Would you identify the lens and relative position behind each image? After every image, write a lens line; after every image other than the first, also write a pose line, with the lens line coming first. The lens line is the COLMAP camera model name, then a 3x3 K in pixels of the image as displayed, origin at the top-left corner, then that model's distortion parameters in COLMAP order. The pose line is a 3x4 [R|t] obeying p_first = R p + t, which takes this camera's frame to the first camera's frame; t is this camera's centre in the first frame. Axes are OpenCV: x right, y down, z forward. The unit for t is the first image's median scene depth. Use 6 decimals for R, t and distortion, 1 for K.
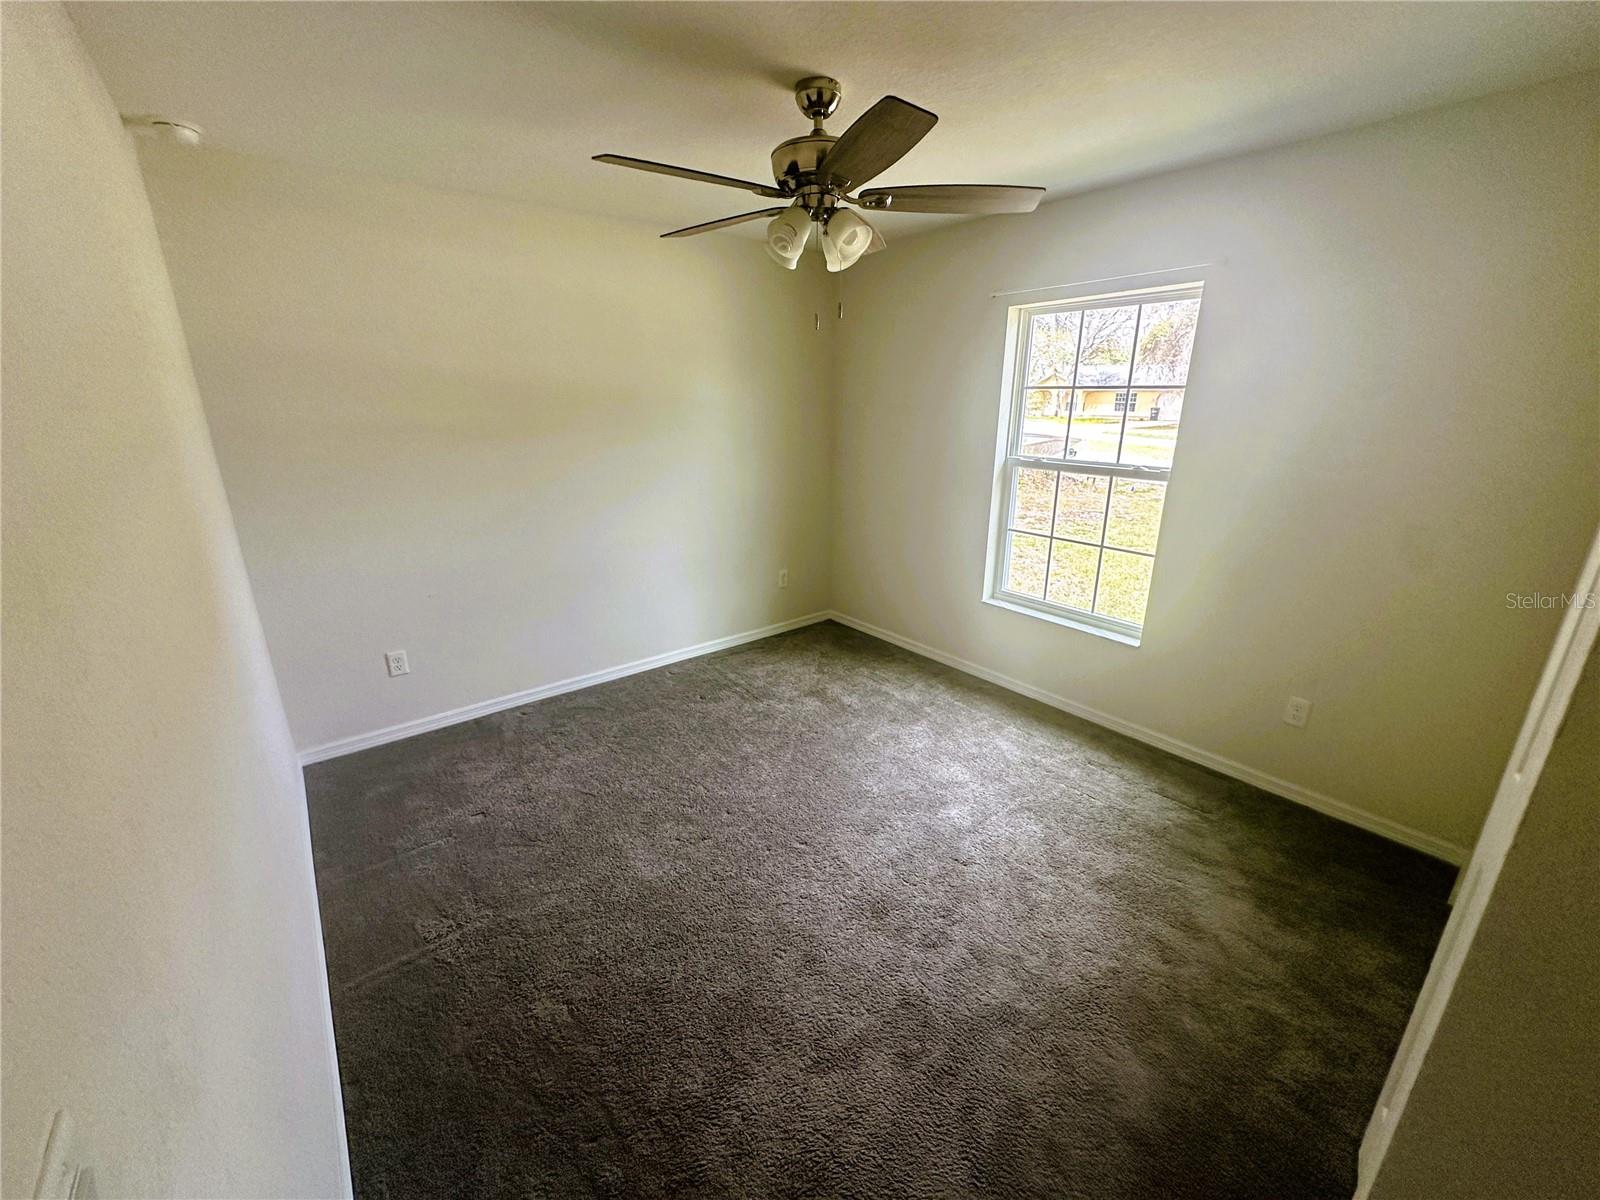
lens RADIAL K [[641.0, 0, 801.3], [0, 641.0, 597.9], [0, 0, 1]] dist [-0.003604, 0.000481]
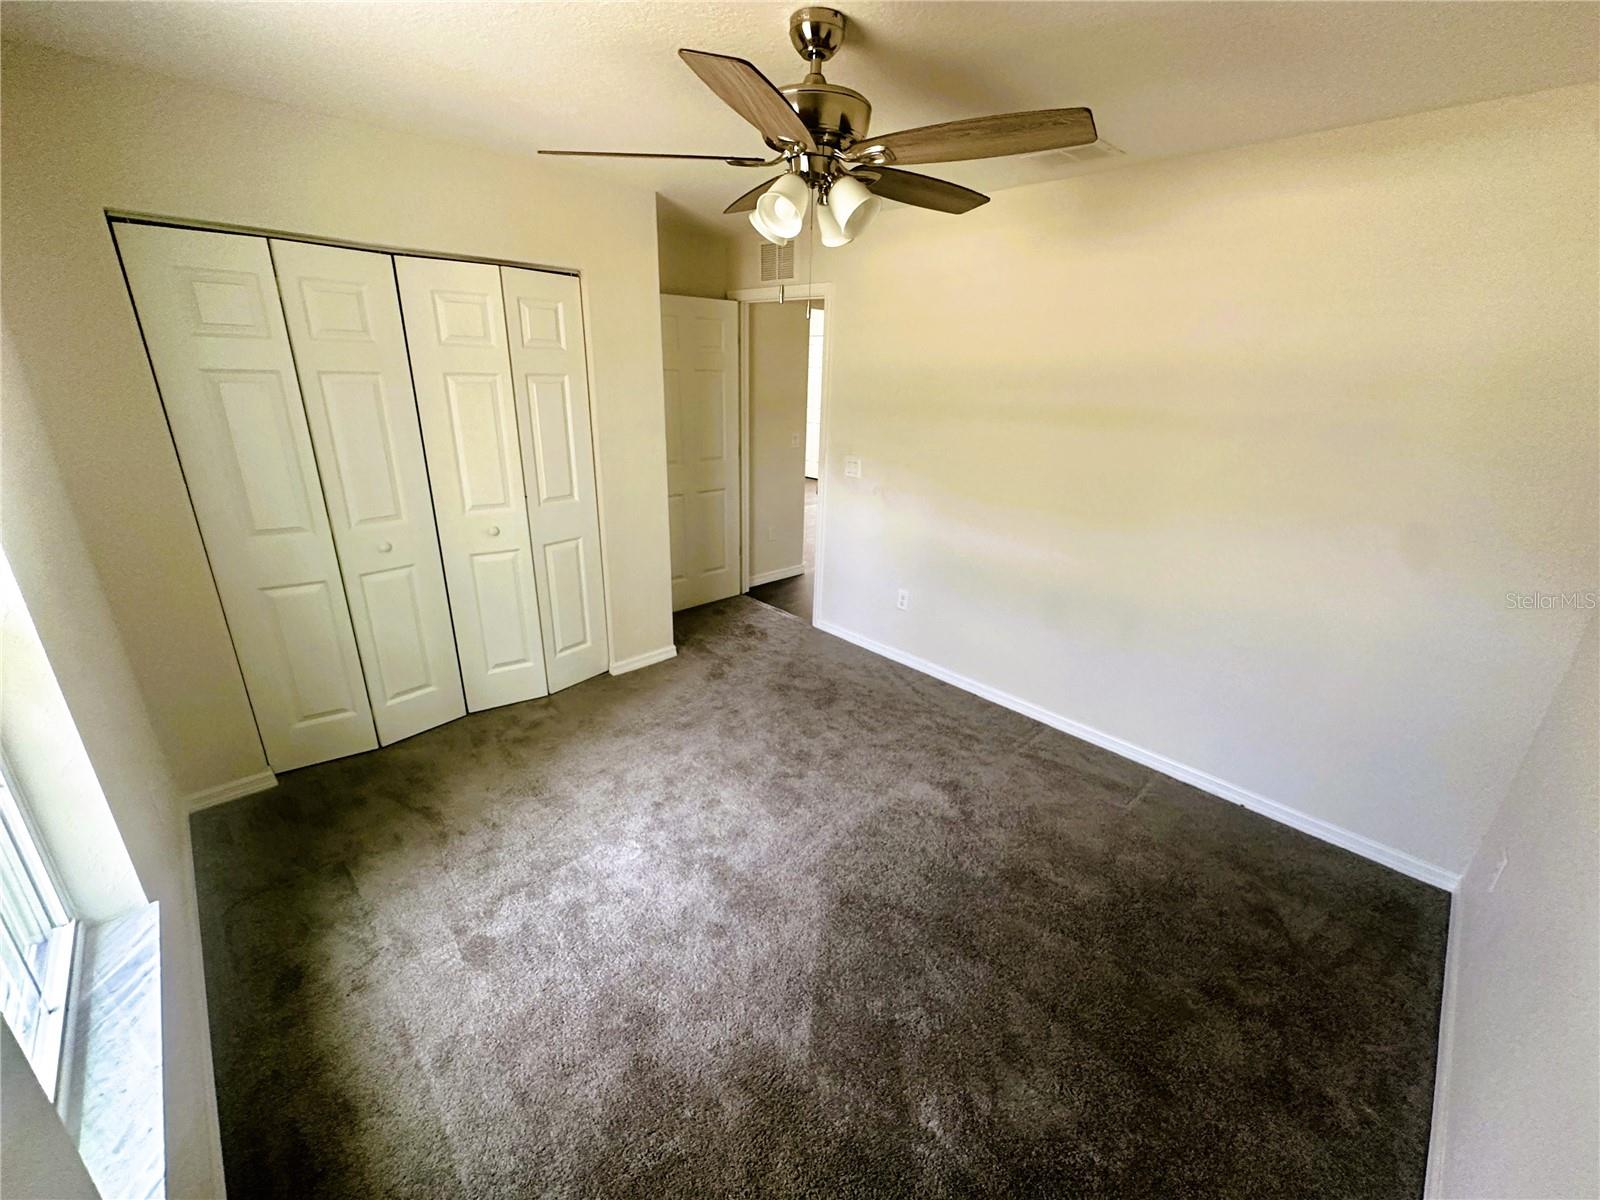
lens RADIAL K [[641.0, 0, 801.3], [0, 641.0, 597.9], [0, 0, 1]] dist [-0.003604, 0.000481]
pose [[-0.995543, -0.005428, -0.094156, 0.083765], [-0.062382, 0.786653, 0.614236, -0.444661], [0.070734, 0.617372, -0.783485, 1.294687]]
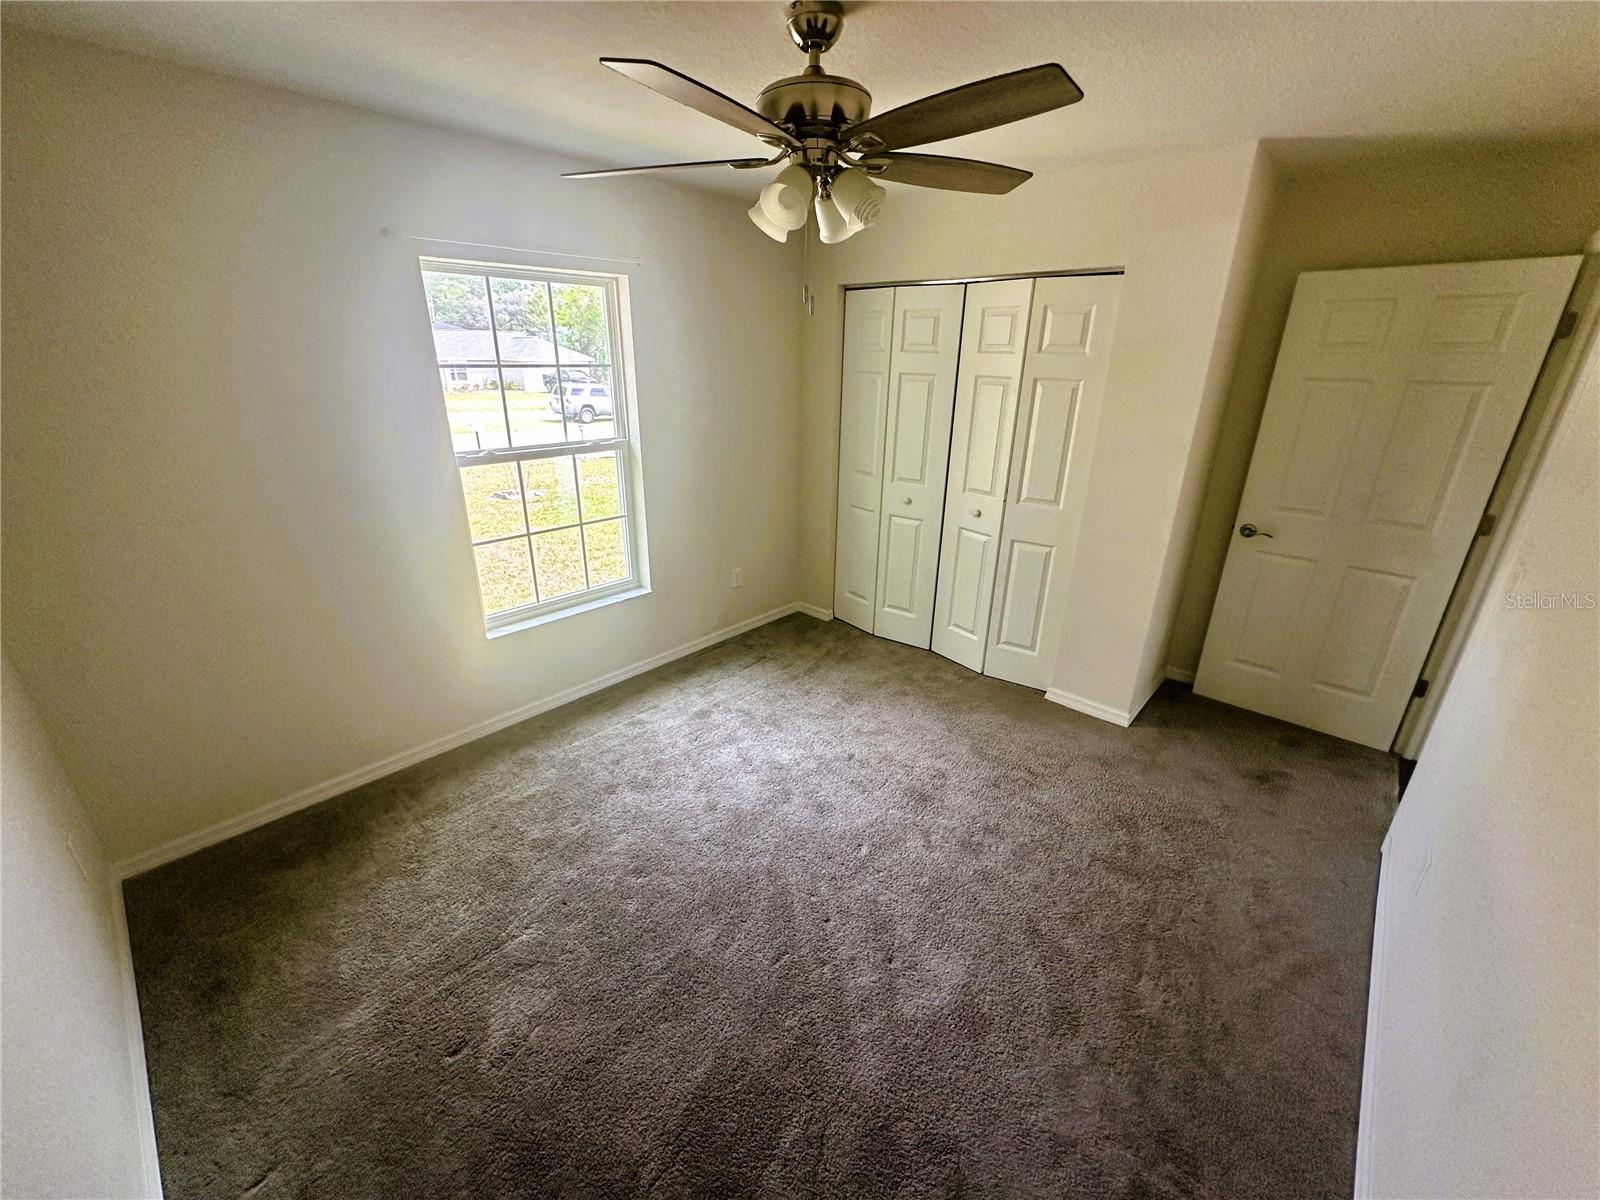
lens RADIAL K [[645.0, 0, 806.5], [0, 645.0, 592.0], [0, 0, 1]] dist [-0.001782, 0.000024]
pose [[-0.151430, -0.349824, 0.924496, -0.612142], [0.293187, 0.877297, 0.379988, -0.290030], [-0.943986, 0.328592, -0.030285, 0.784124]]
